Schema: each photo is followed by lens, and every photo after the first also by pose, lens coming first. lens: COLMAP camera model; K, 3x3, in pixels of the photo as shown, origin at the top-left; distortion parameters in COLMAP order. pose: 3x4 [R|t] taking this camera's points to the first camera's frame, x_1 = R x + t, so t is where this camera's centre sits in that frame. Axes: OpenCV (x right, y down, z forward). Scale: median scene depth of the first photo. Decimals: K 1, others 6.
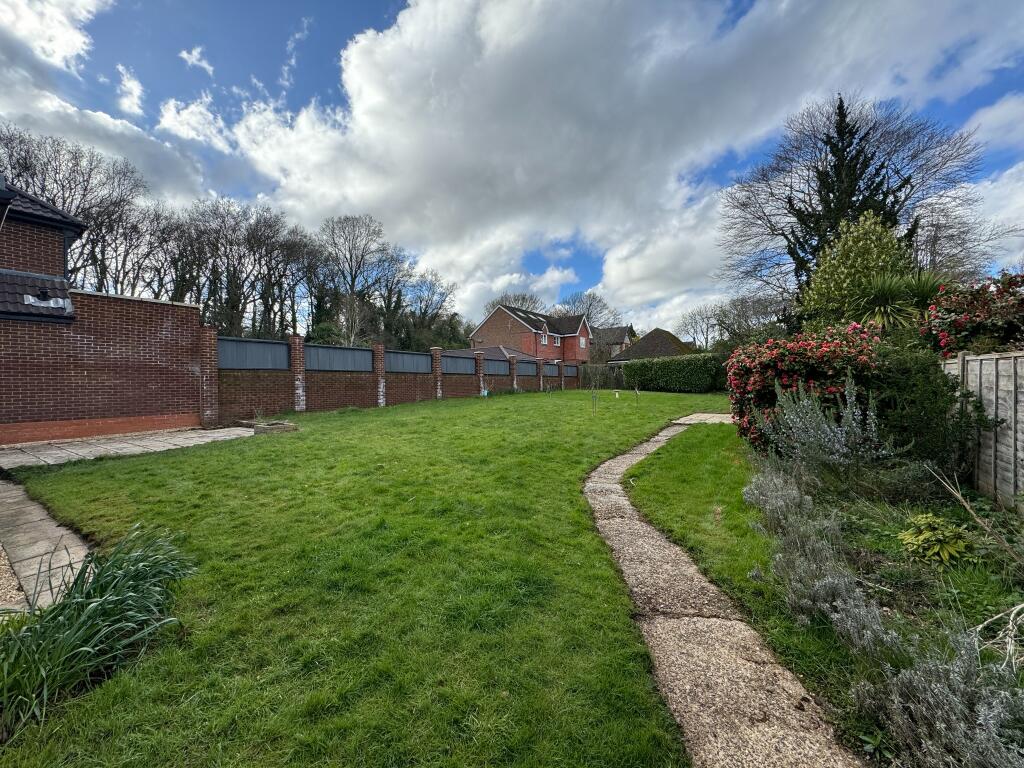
lens RADIAL K [[407.4, 0, 512.0], [0, 407.4, 384.0], [0, 0, 1]] dist [0.001912, 0.000383]
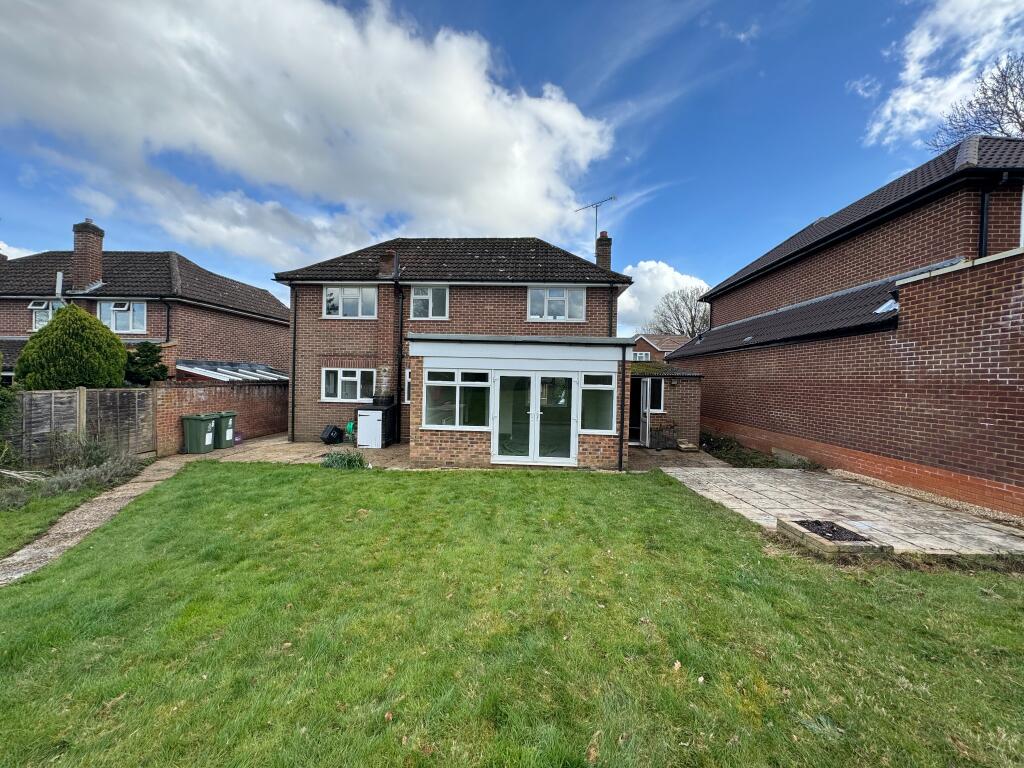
lens RADIAL K [[407.4, 0, 512.0], [0, 407.4, 384.0], [0, 0, 1]] dist [0.001912, 0.000383]
pose [[-0.846515, 0.010474, -0.532262, -0.092785], [-0.000424, 0.999793, 0.020349, -0.060225], [0.532365, 0.017452, -0.846335, 1.227977]]
